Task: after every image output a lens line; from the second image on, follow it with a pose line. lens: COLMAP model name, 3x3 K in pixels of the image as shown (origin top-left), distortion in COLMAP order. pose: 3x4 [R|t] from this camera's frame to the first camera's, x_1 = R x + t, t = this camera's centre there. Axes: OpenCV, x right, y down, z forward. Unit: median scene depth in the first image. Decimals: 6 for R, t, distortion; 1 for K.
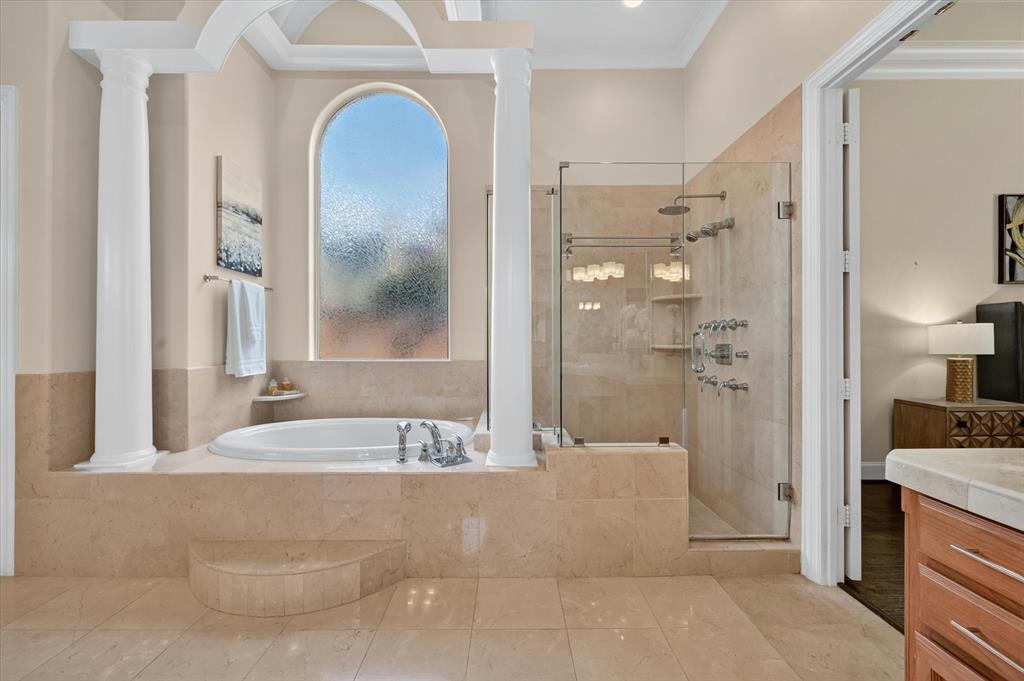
lens RADIAL K [[405.6, 0, 511.3], [0, 405.6, 334.3], [0, 0, 1]] dist [-0.002434, -0.000314]
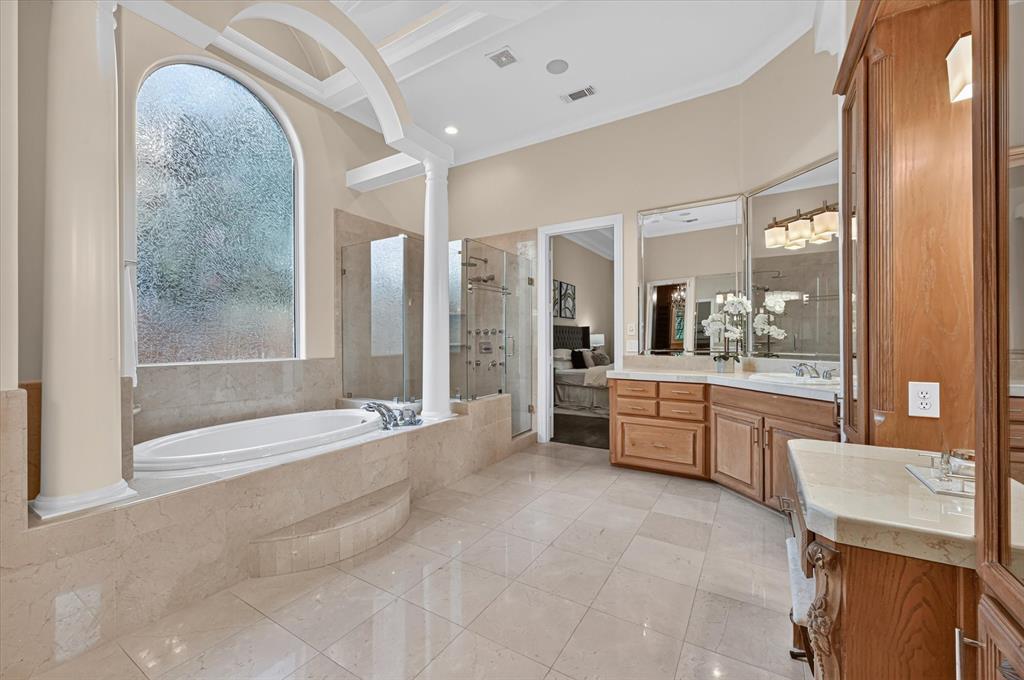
lens RADIAL K [[405.6, 0, 504.4], [0, 405.6, 341.6], [0, 0, 1]] dist [-0.002434, -0.000314]
pose [[0.530306, -0.001004, 0.847806, -1.277045], [-0.010528, 0.999914, 0.007770, 0.005429], [-0.847741, -0.013046, 0.530250, -0.052550]]
